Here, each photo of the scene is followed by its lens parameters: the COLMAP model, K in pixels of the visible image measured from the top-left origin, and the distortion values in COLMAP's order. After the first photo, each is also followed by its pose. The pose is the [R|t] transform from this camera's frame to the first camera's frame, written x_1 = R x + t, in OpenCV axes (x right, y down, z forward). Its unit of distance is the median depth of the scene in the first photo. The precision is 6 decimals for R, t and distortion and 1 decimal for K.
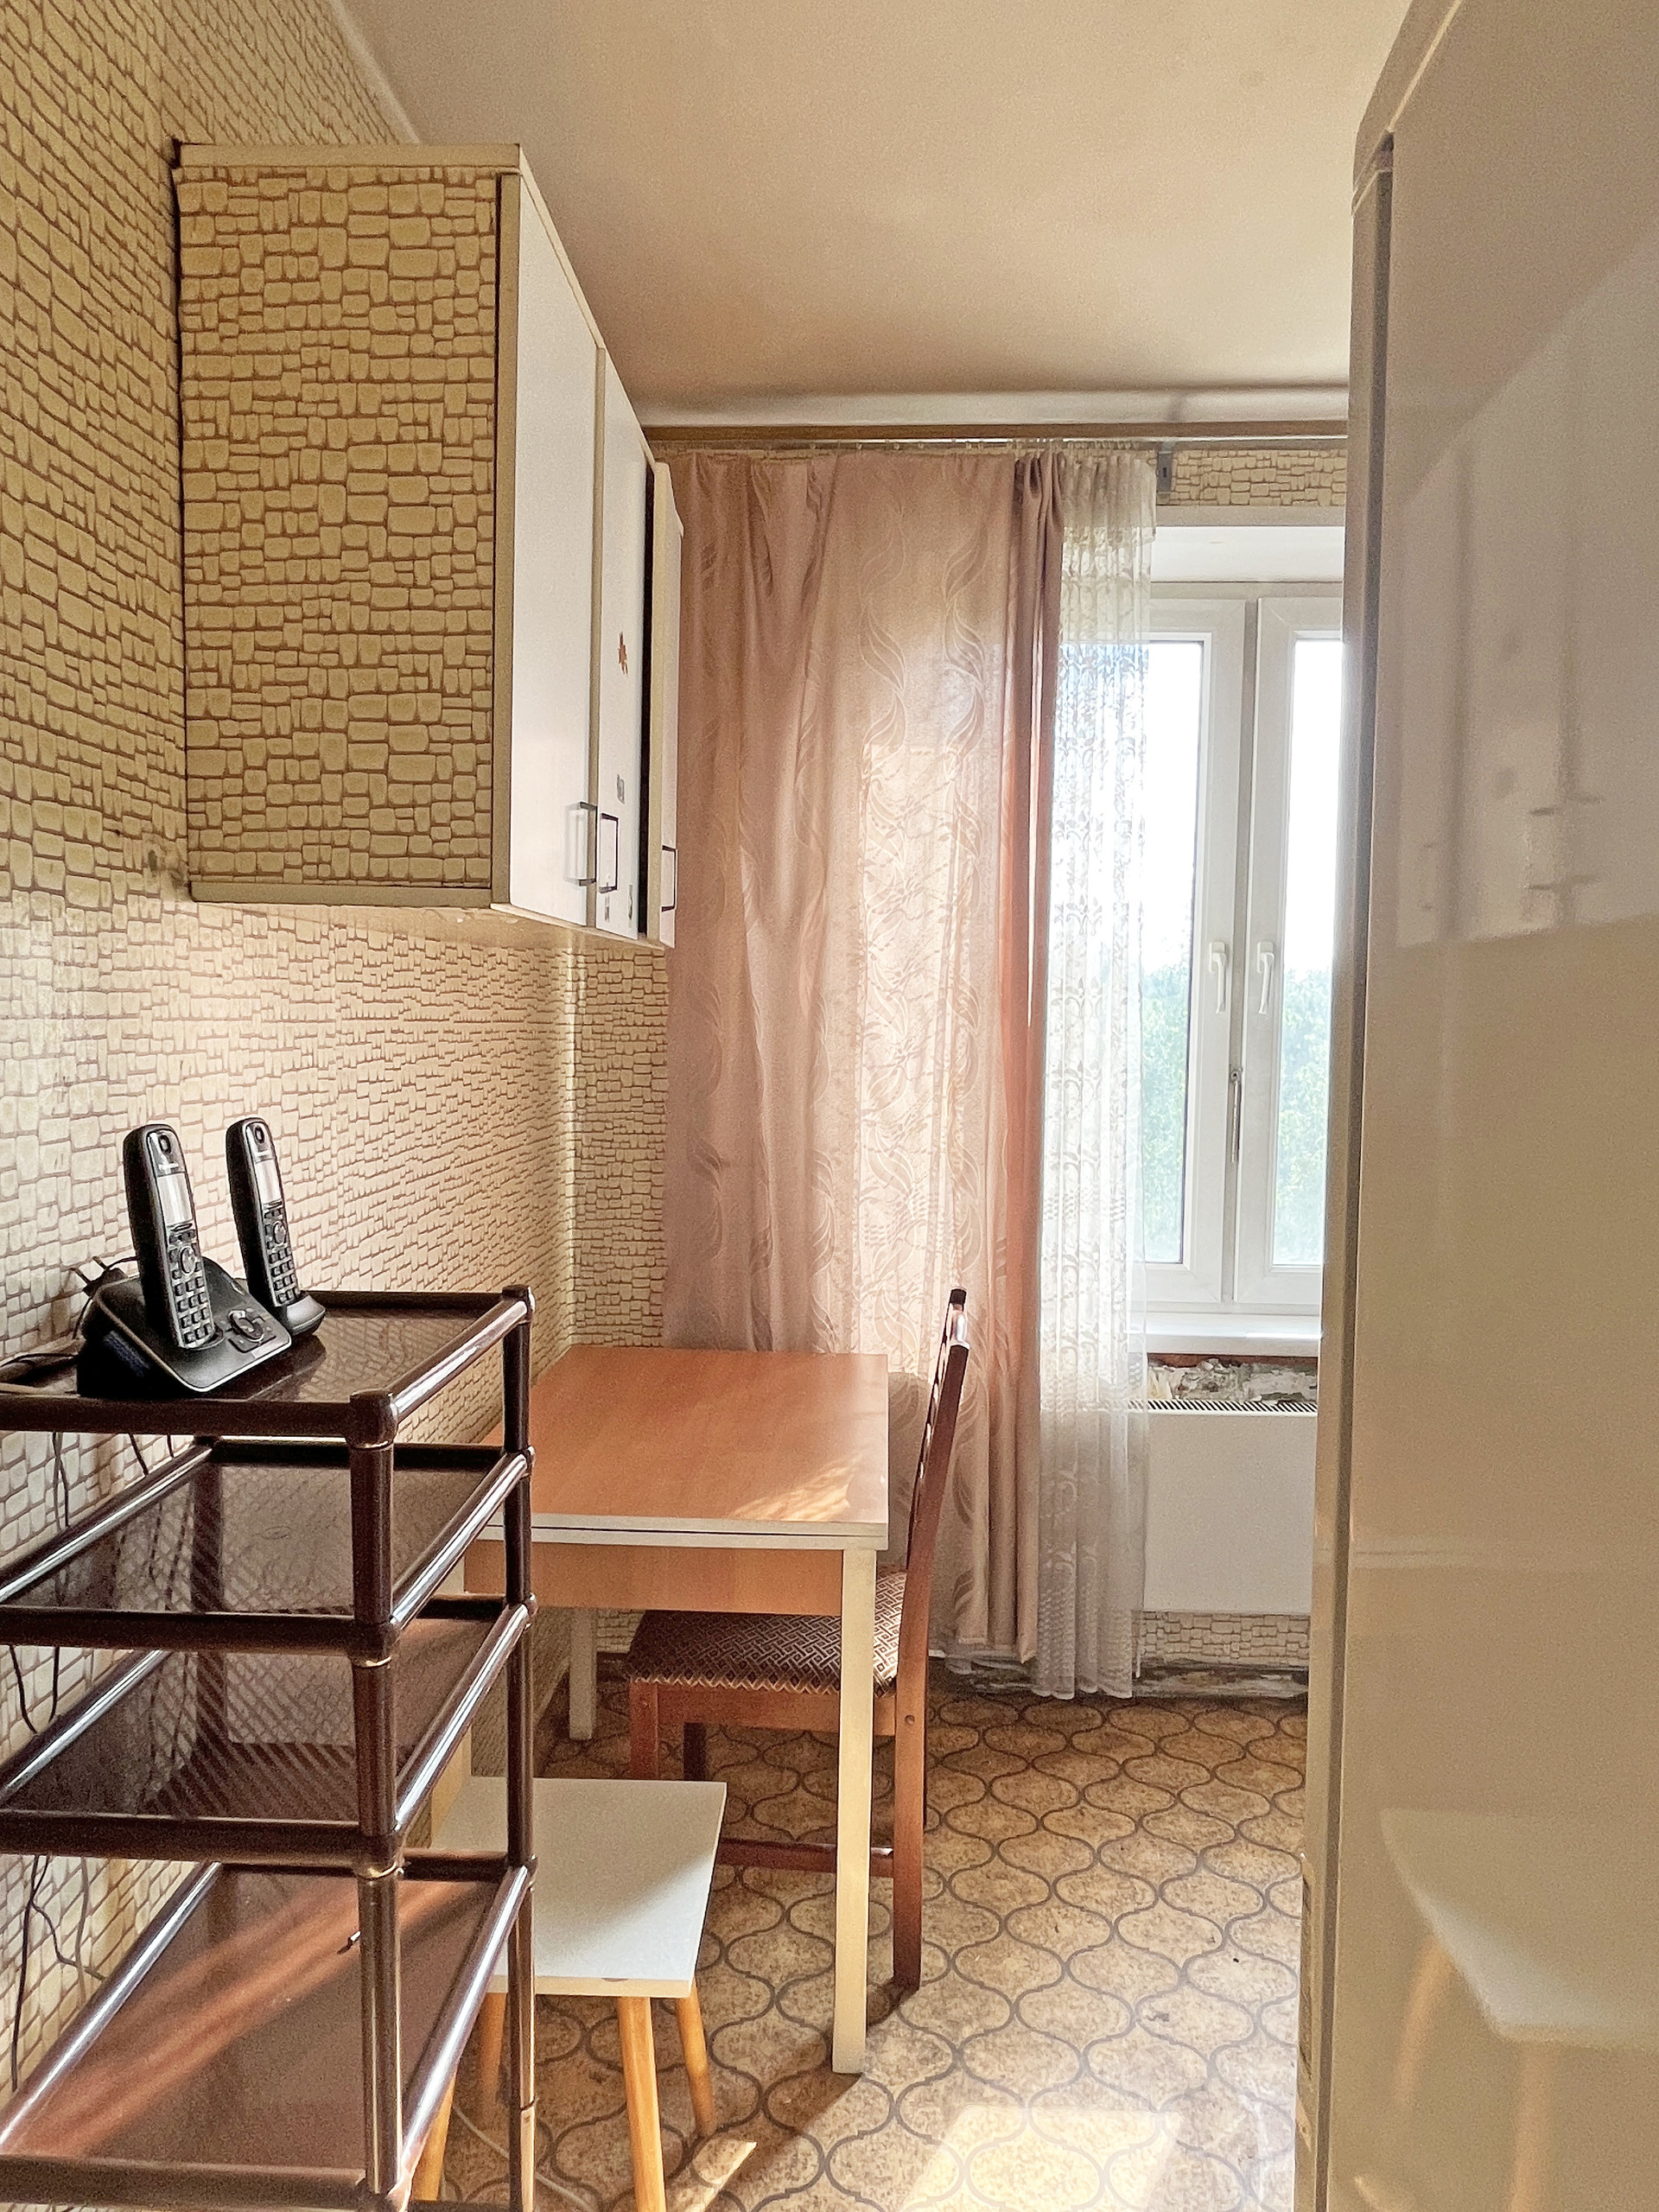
lens RADIAL K [[1314.8, 0, 843.6], [0, 1314.8, 1255.4], [0, 0, 1]] dist [0.003303, 0.002952]
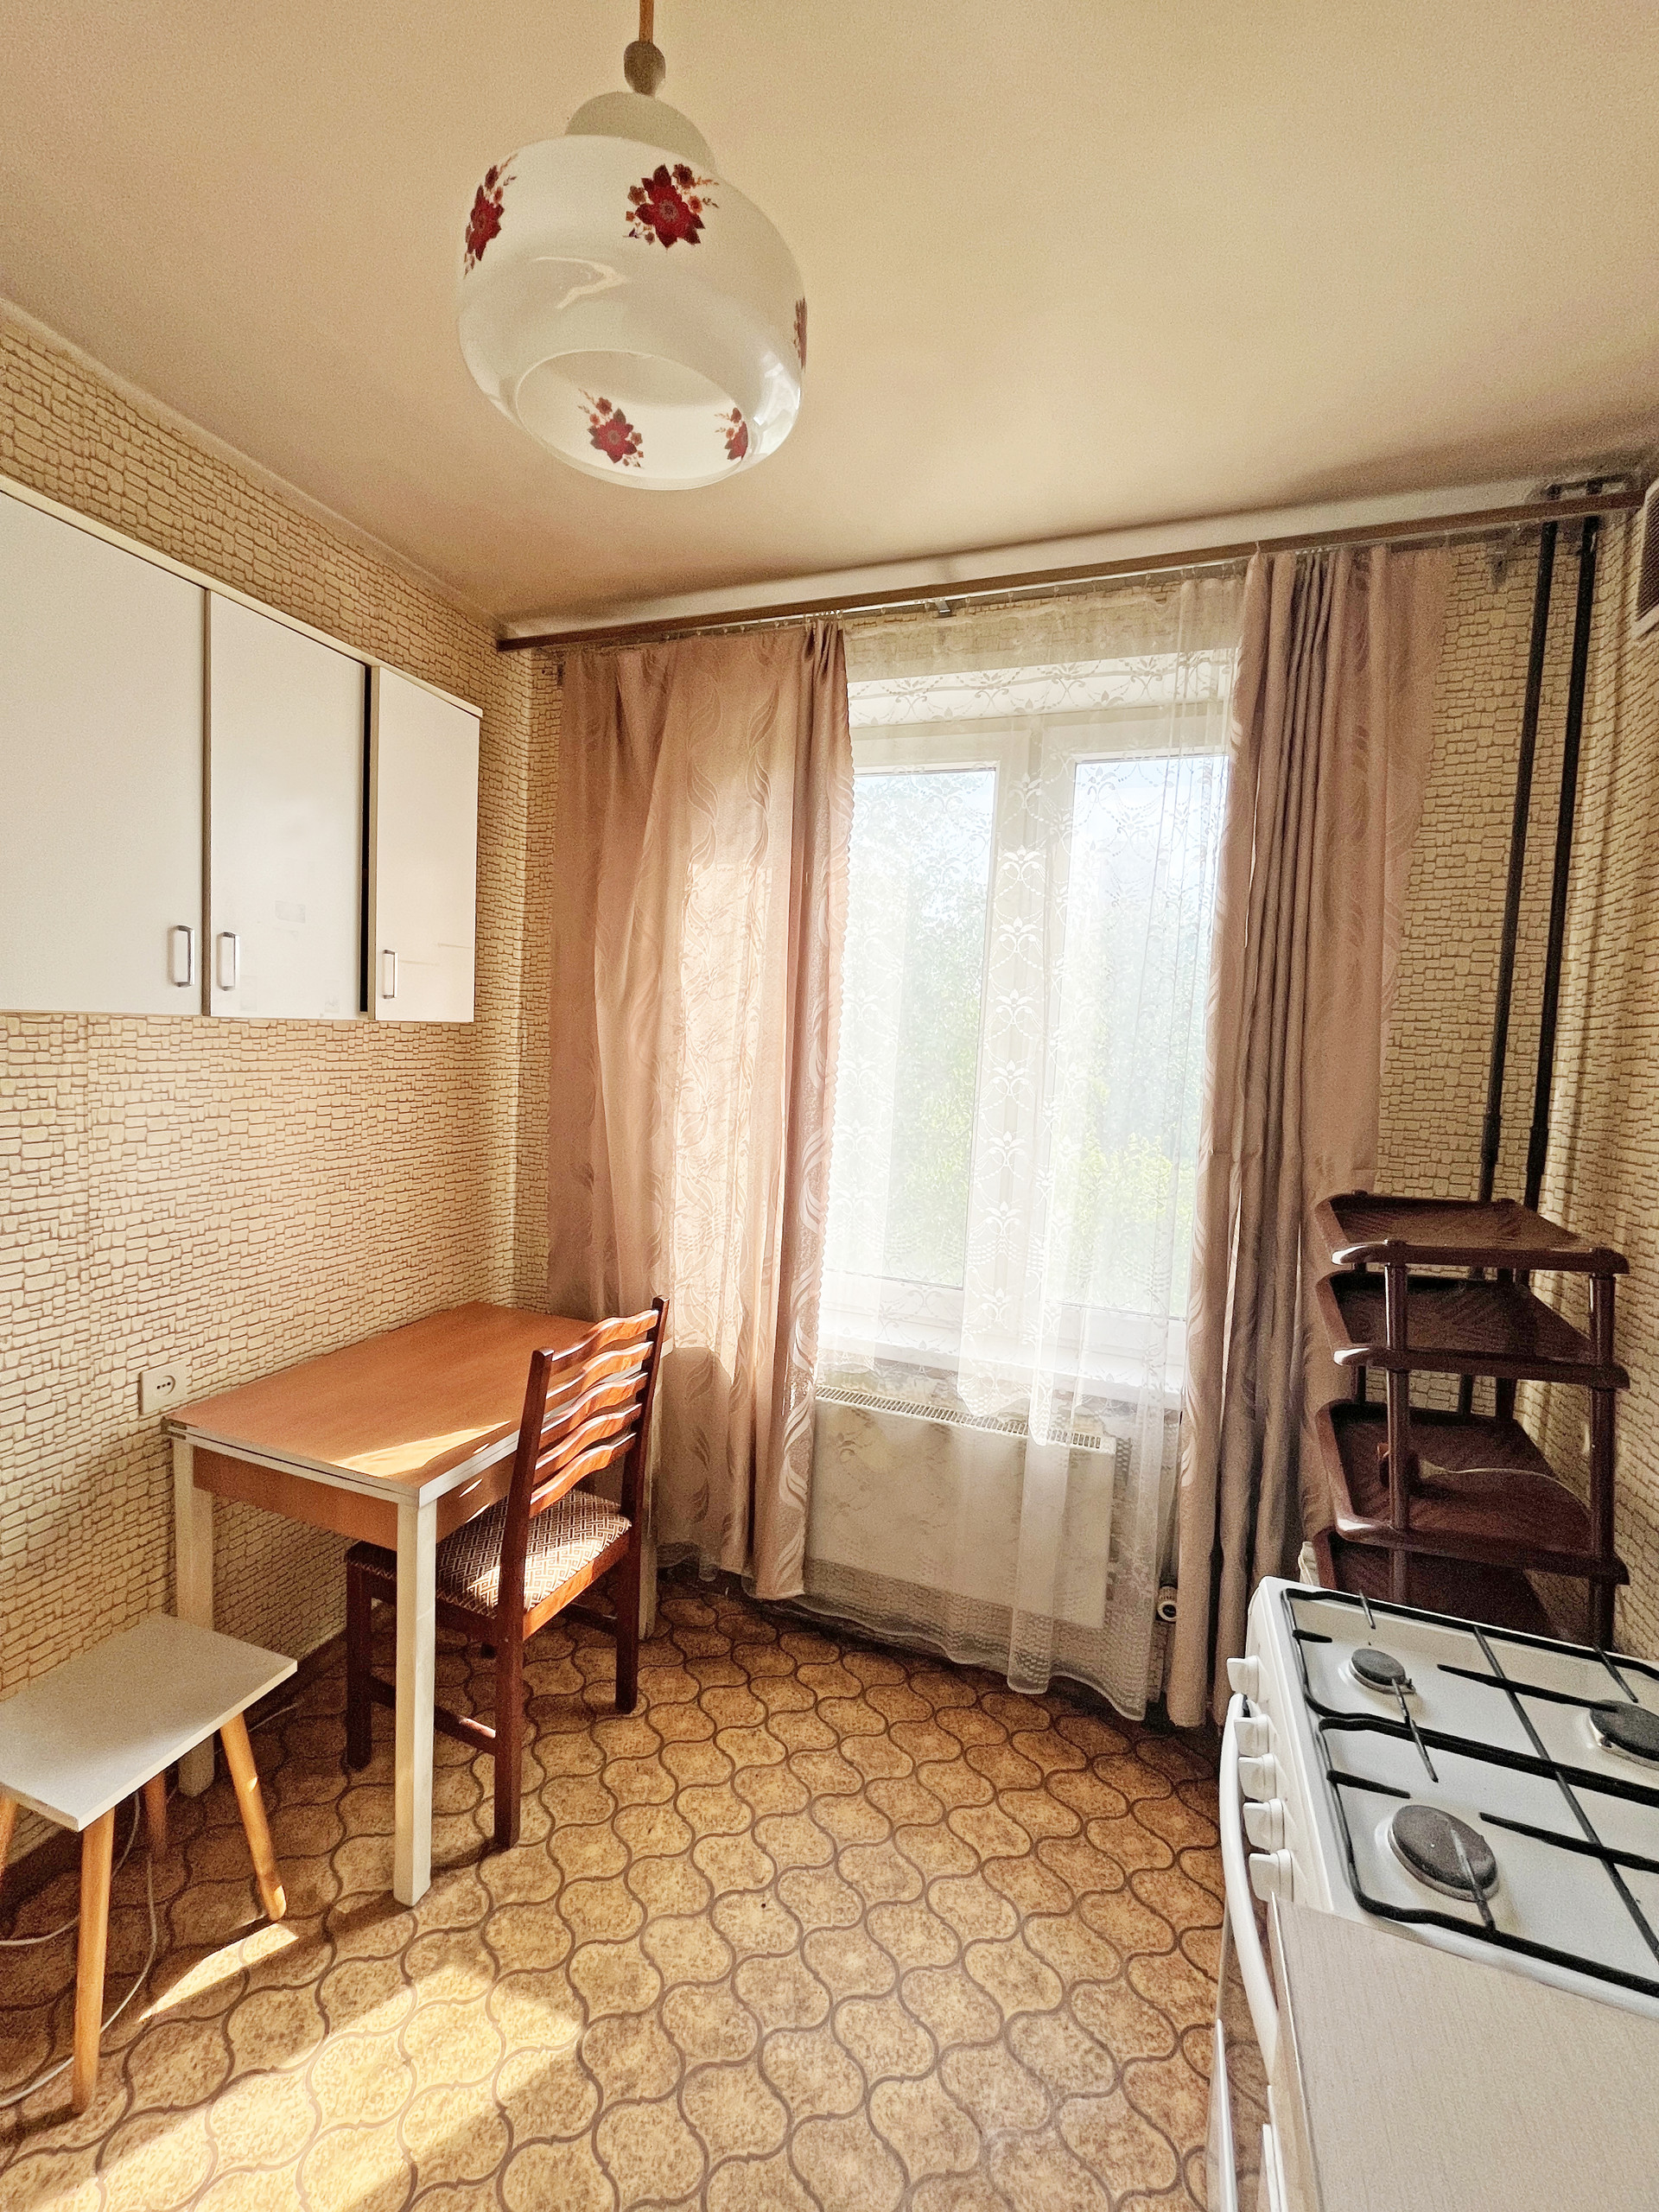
lens RADIAL K [[925.9, 0, 824.5], [0, 925.9, 1204.8], [0, 0, 1]] dist [-0.000248, -0.000633]
pose [[0.947501, 0.090112, -0.306792, 0.448639], [-0.093564, 0.995607, 0.003469, -0.071571], [0.305757, 0.025418, 0.951770, 0.185761]]
